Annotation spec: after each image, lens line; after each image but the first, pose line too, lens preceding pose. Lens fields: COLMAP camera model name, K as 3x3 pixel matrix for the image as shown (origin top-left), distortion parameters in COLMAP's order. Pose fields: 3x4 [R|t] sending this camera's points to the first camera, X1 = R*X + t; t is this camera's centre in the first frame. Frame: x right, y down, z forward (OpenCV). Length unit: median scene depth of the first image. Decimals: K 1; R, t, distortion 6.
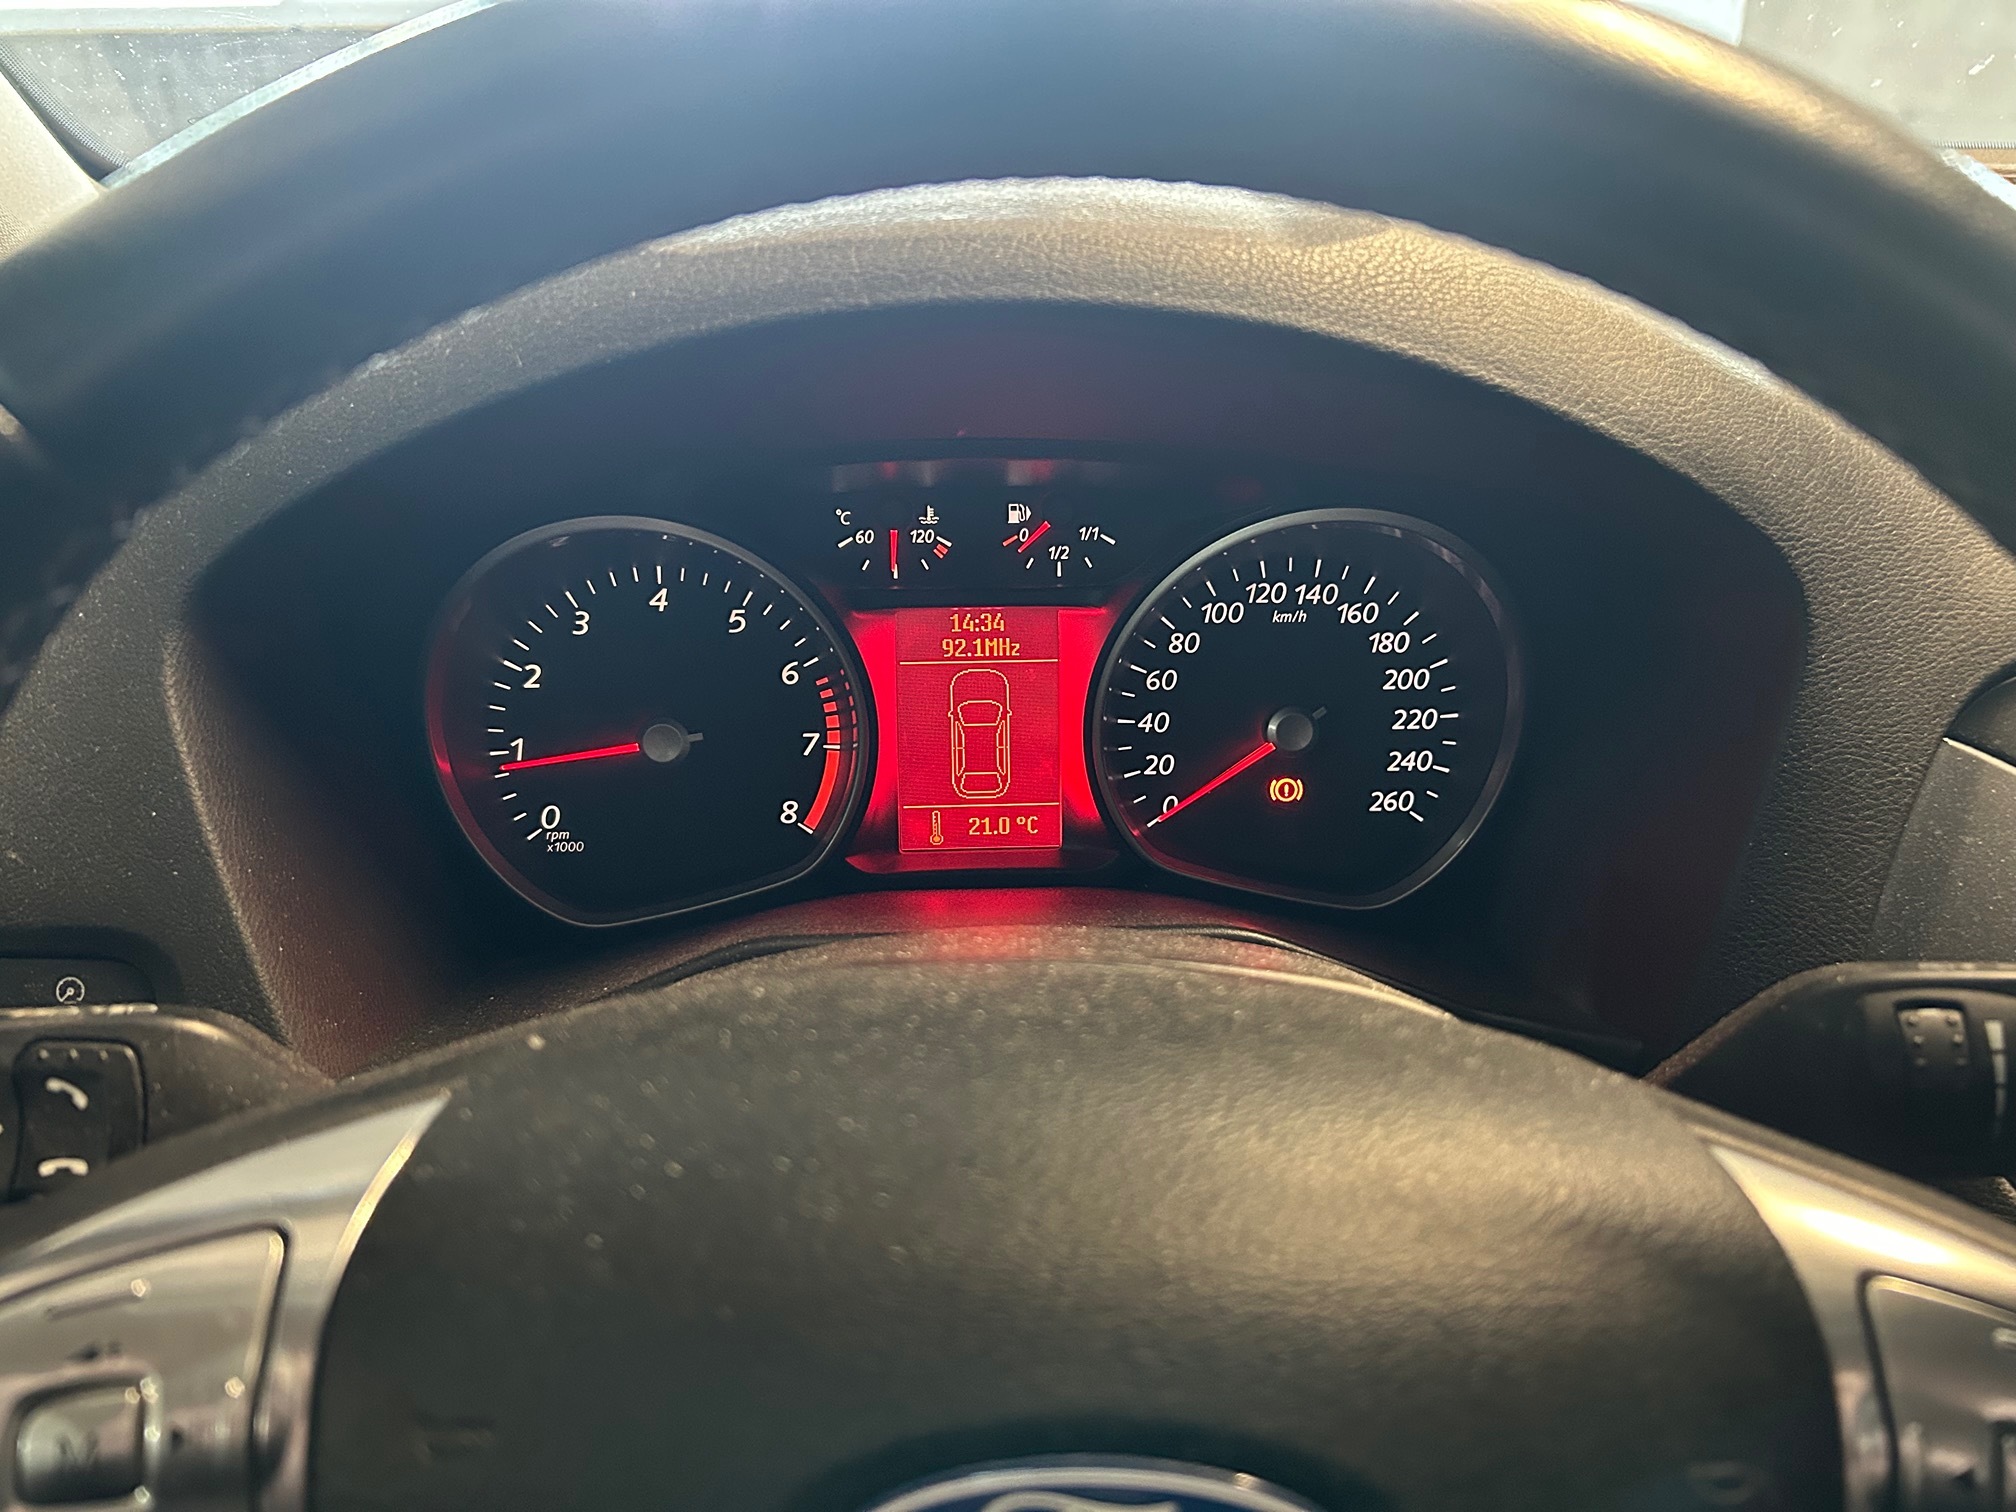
lens RADIAL K [[1516.0, 0, 1009.8], [0, 1516.0, 728.9], [0, 0, 1]] dist [0.044588, -0.055786]
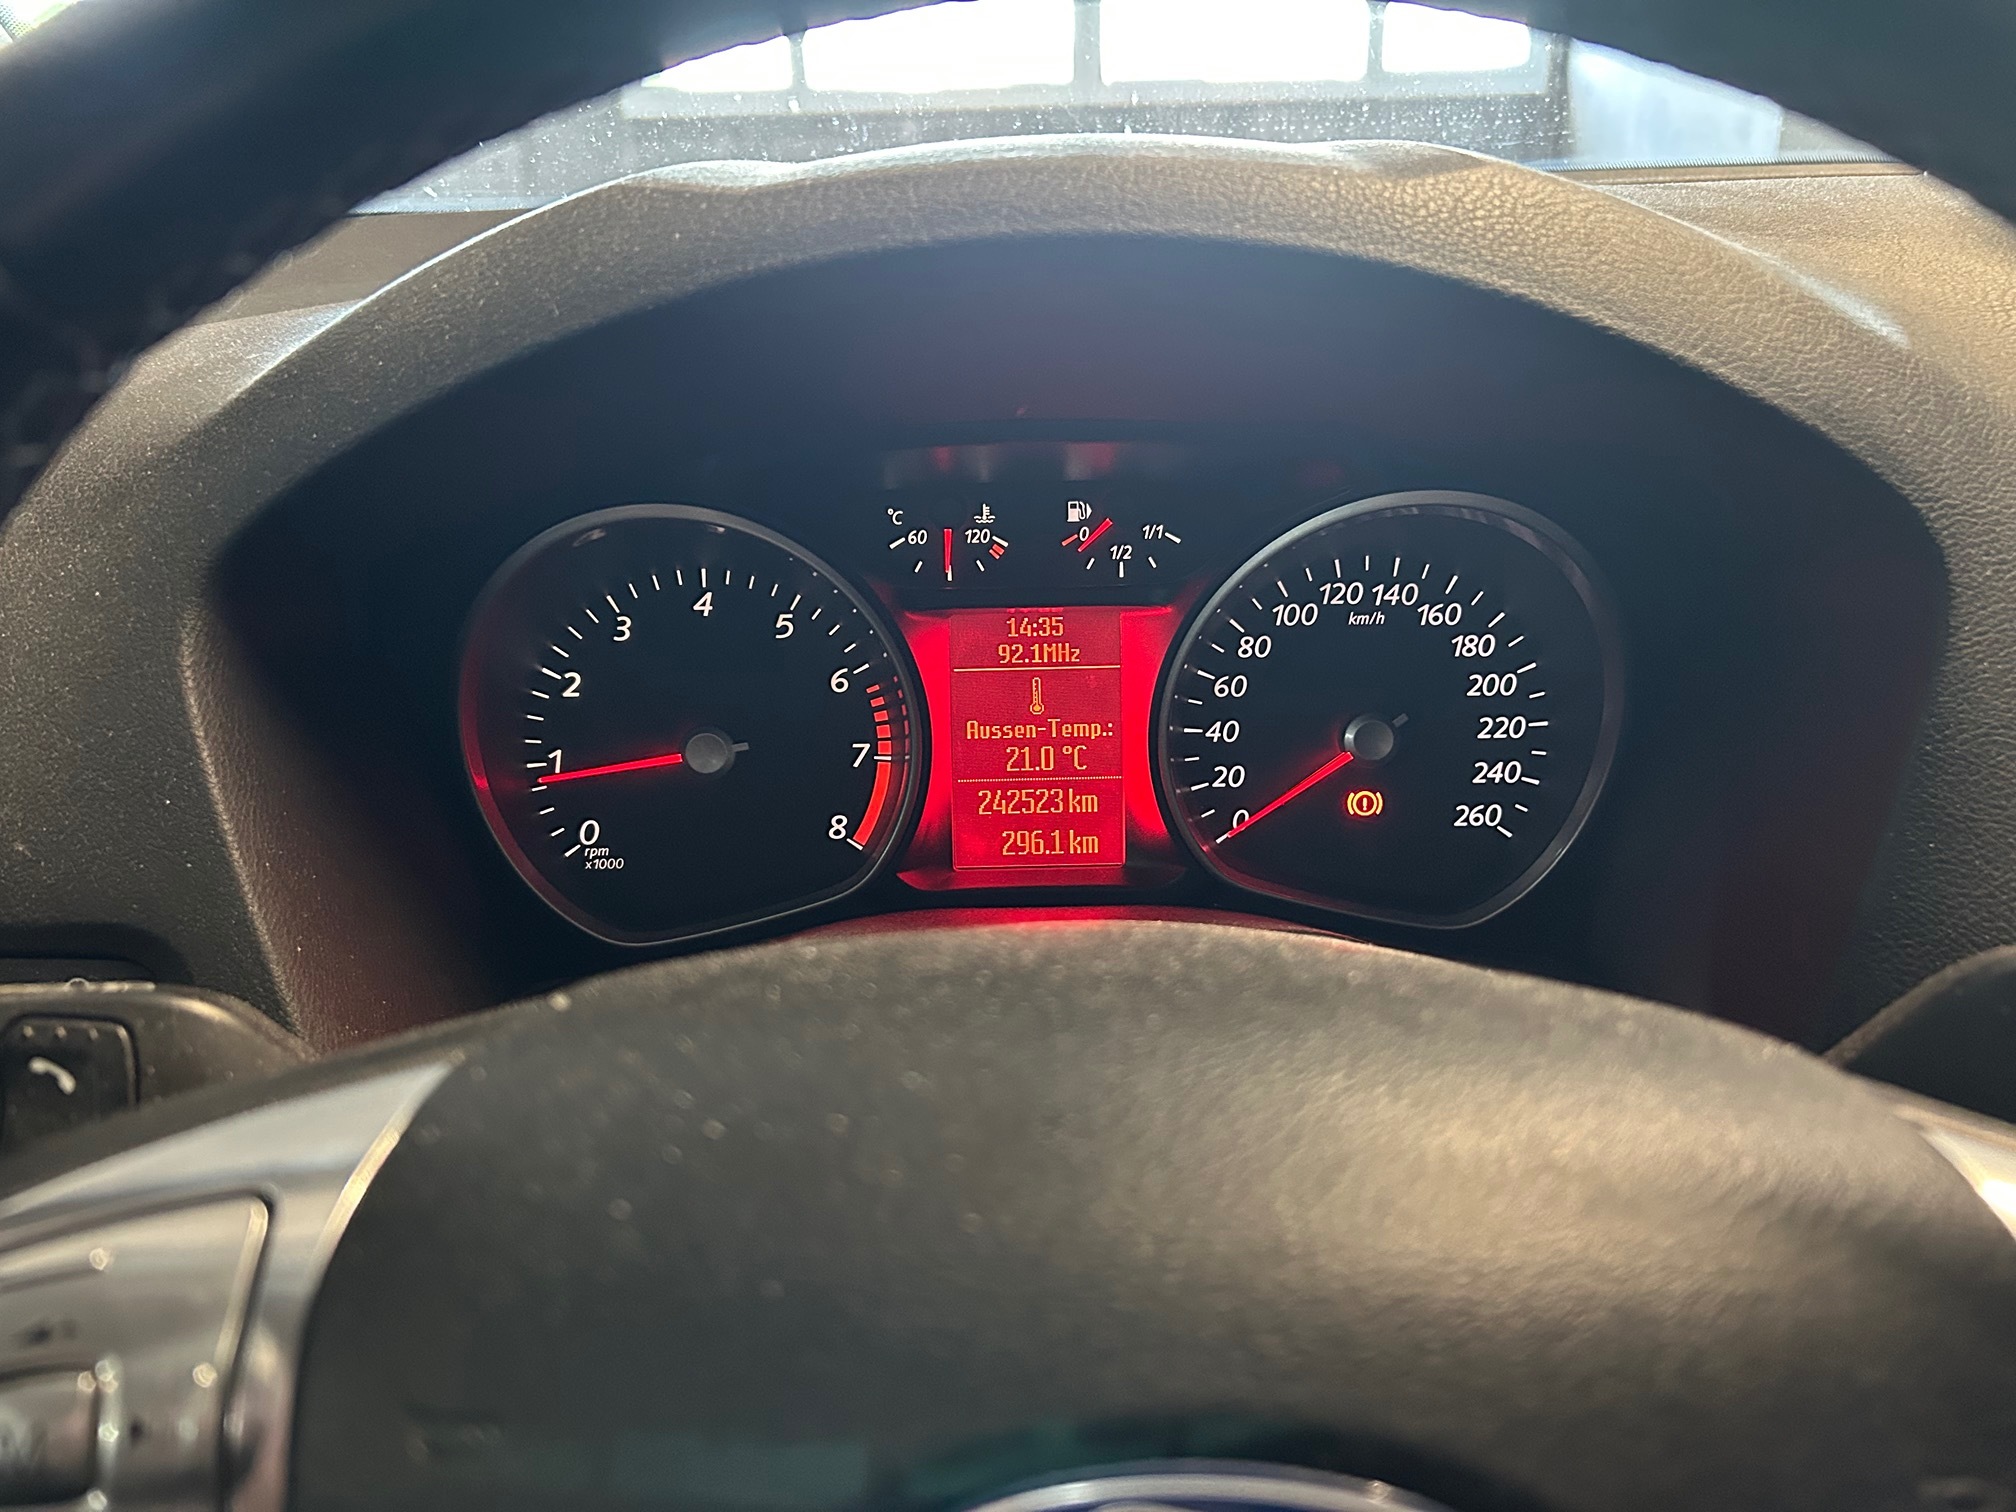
lens RADIAL K [[1502.0, 0, 1008.0], [0, 1502.0, 756.0], [0, 0, 1]] dist [0.045945, -0.054899]
pose [[0.999596, -0.003486, -0.028195, -0.017925], [0.002276, 0.999080, -0.042824, 0.073264], [0.028319, 0.042743, 0.998685, 0.088303]]
